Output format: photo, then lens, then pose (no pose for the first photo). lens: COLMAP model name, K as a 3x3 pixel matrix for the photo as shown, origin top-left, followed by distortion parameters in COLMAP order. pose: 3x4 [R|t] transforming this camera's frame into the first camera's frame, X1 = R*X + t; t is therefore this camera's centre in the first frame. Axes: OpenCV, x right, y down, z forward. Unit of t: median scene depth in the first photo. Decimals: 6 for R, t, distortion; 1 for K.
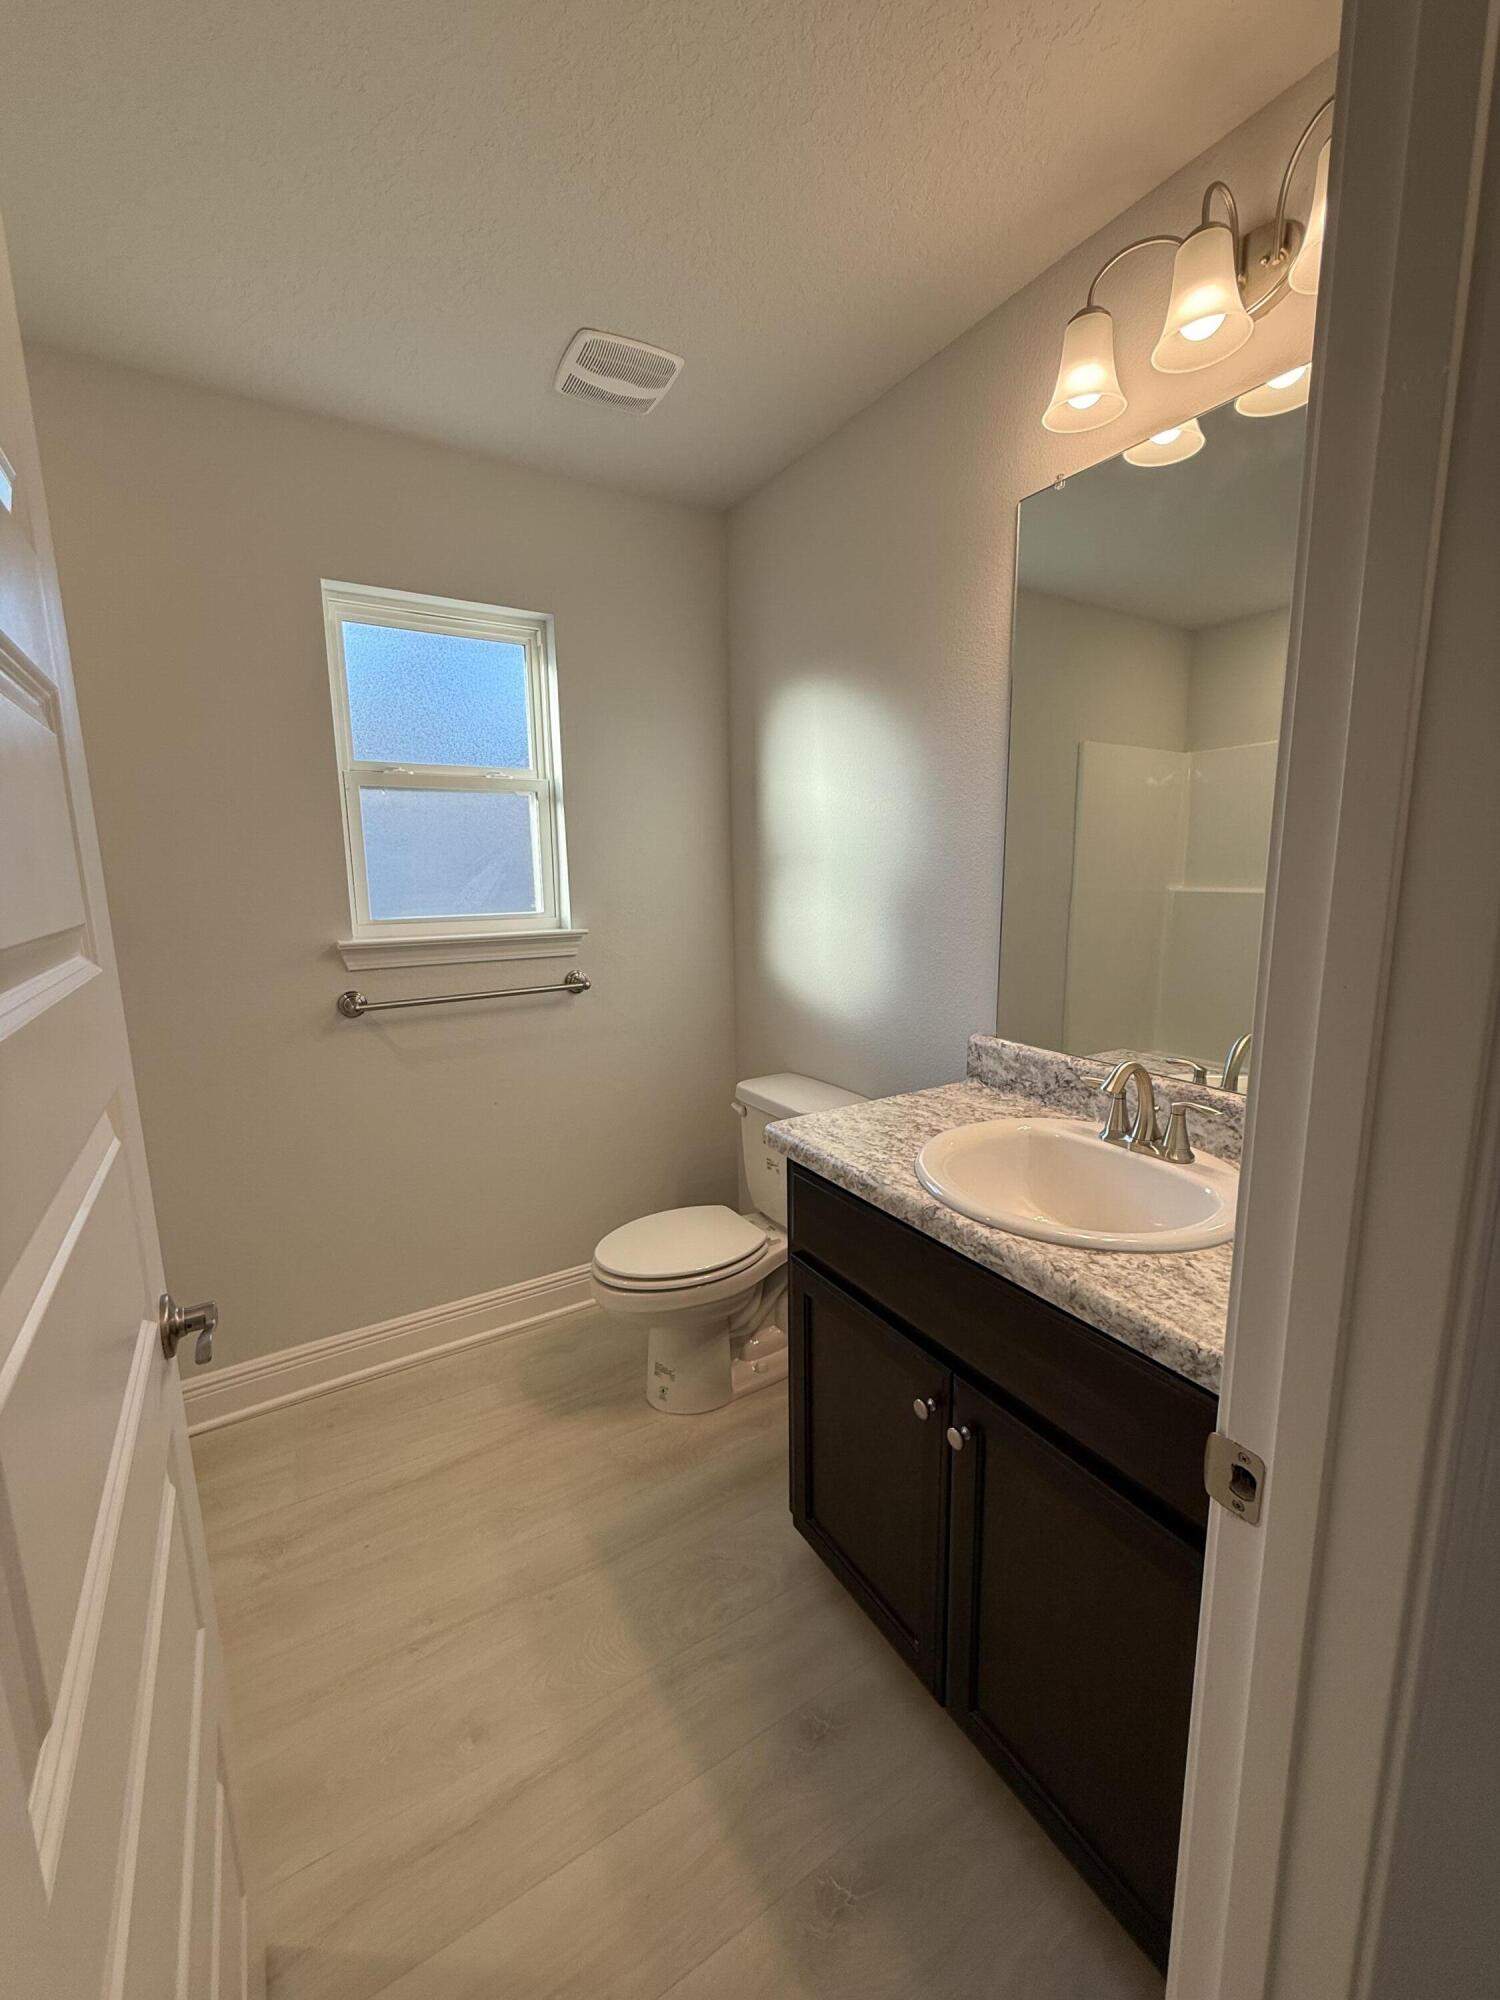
lens RADIAL K [[791.8, 0, 749.6], [0, 791.8, 999.7], [0, 0, 1]] dist [0.000907, -0.000102]
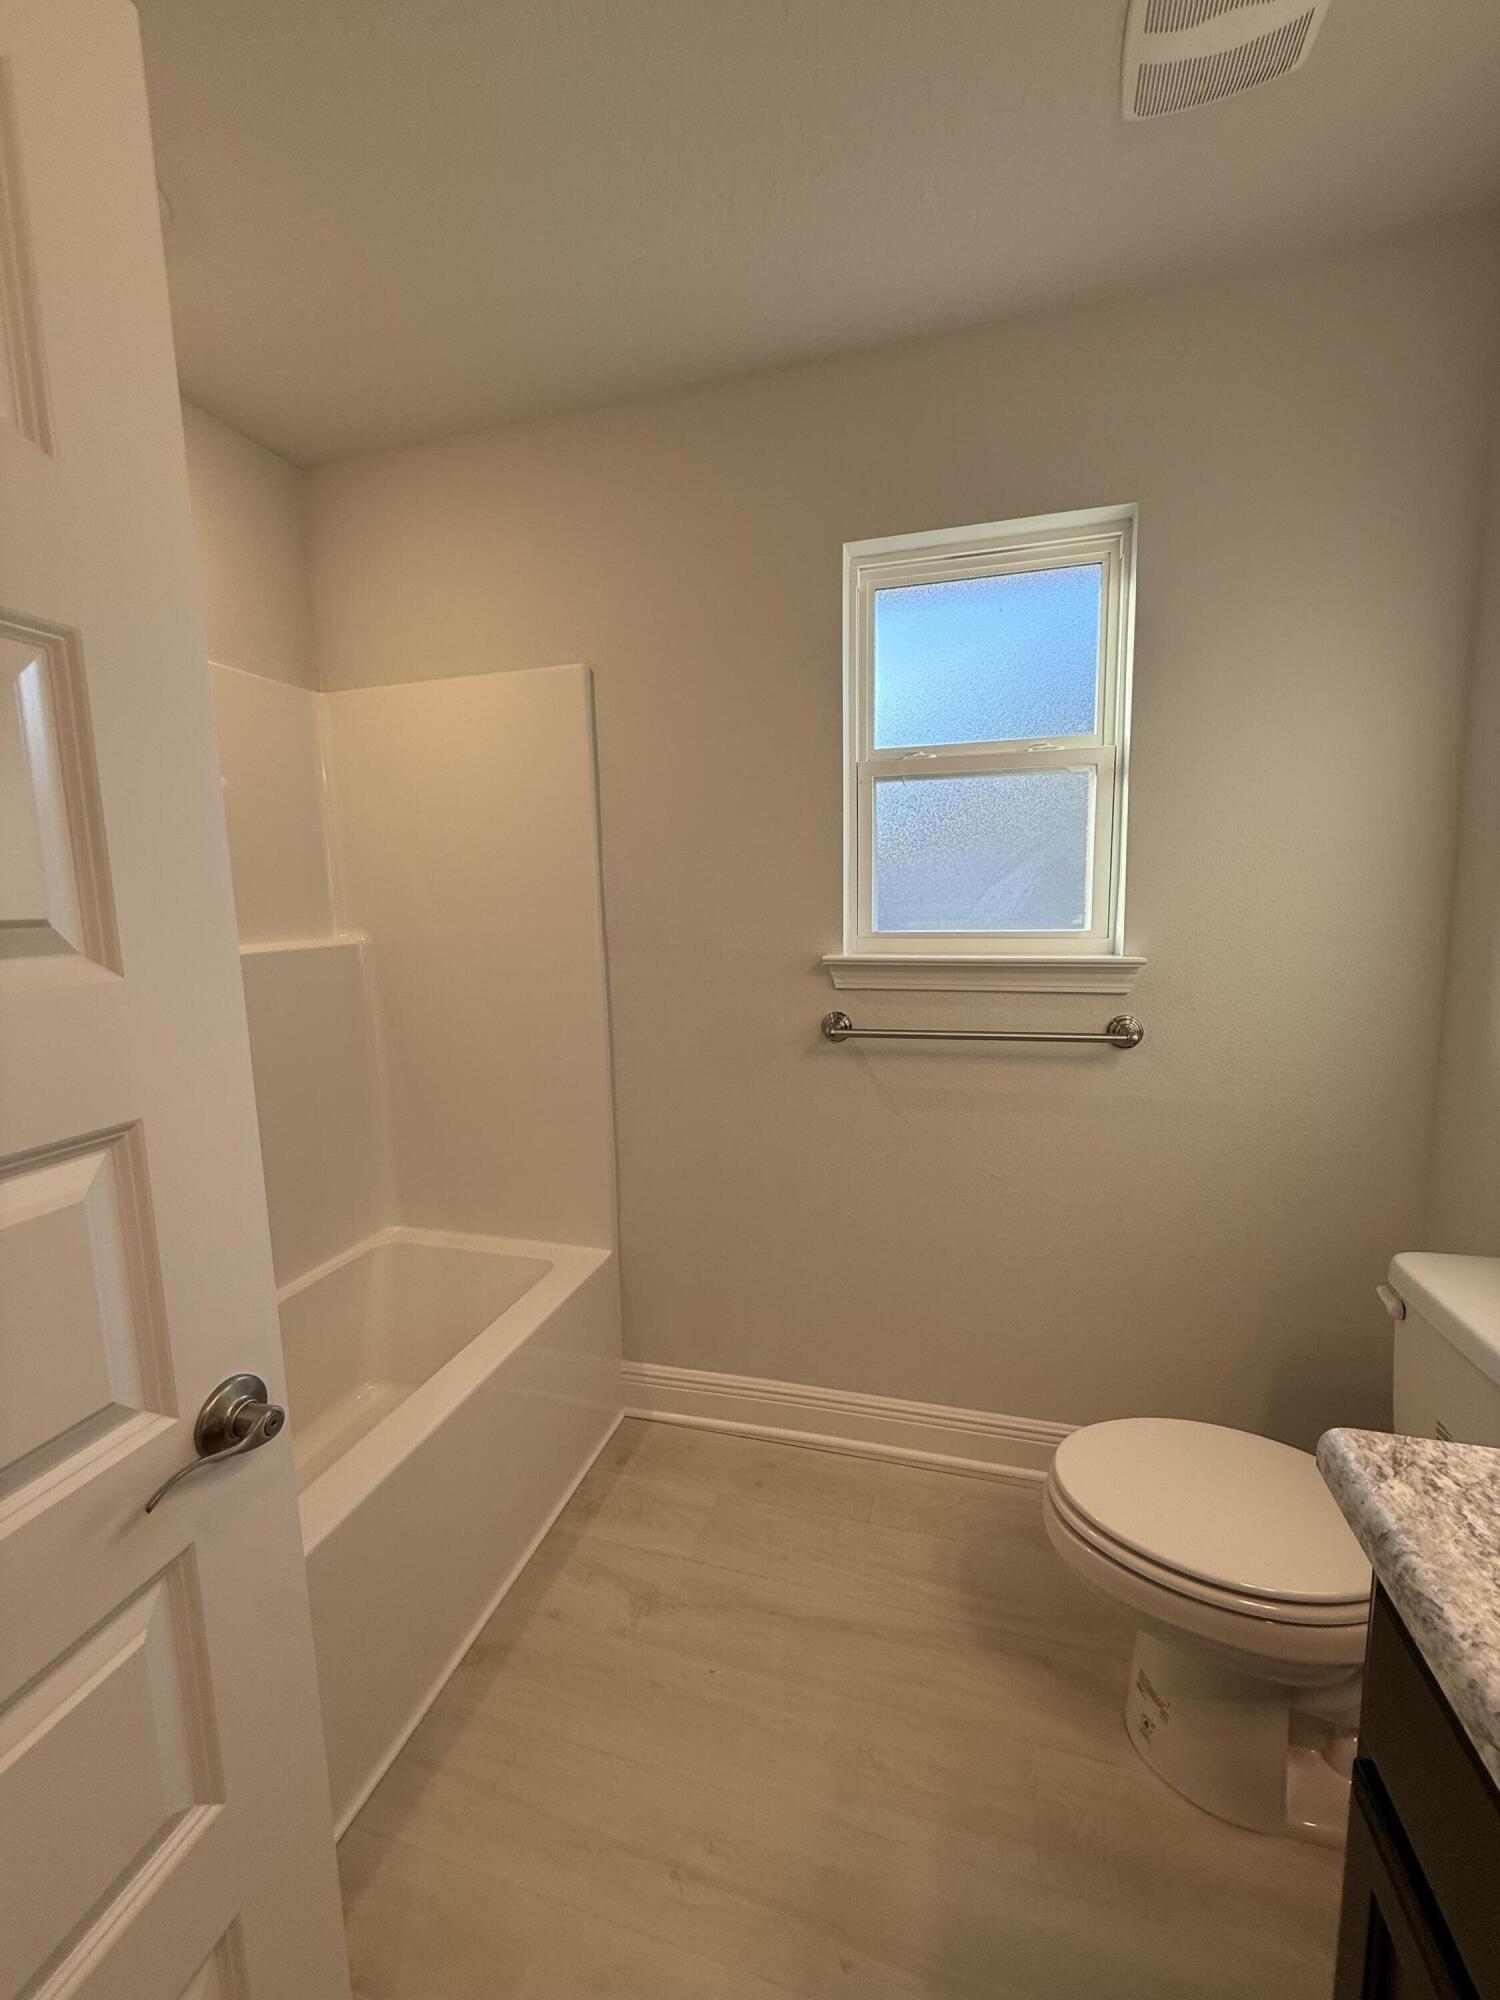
lens RADIAL K [[791.8, 0, 754.7], [0, 791.8, 998.2], [0, 0, 1]] dist [0.000907, -0.000102]
pose [[0.678390, 0.096430, -0.728346, 0.071929], [-0.112113, 0.993326, 0.027089, -0.038555], [0.726097, 0.063280, 0.684674, 0.320477]]
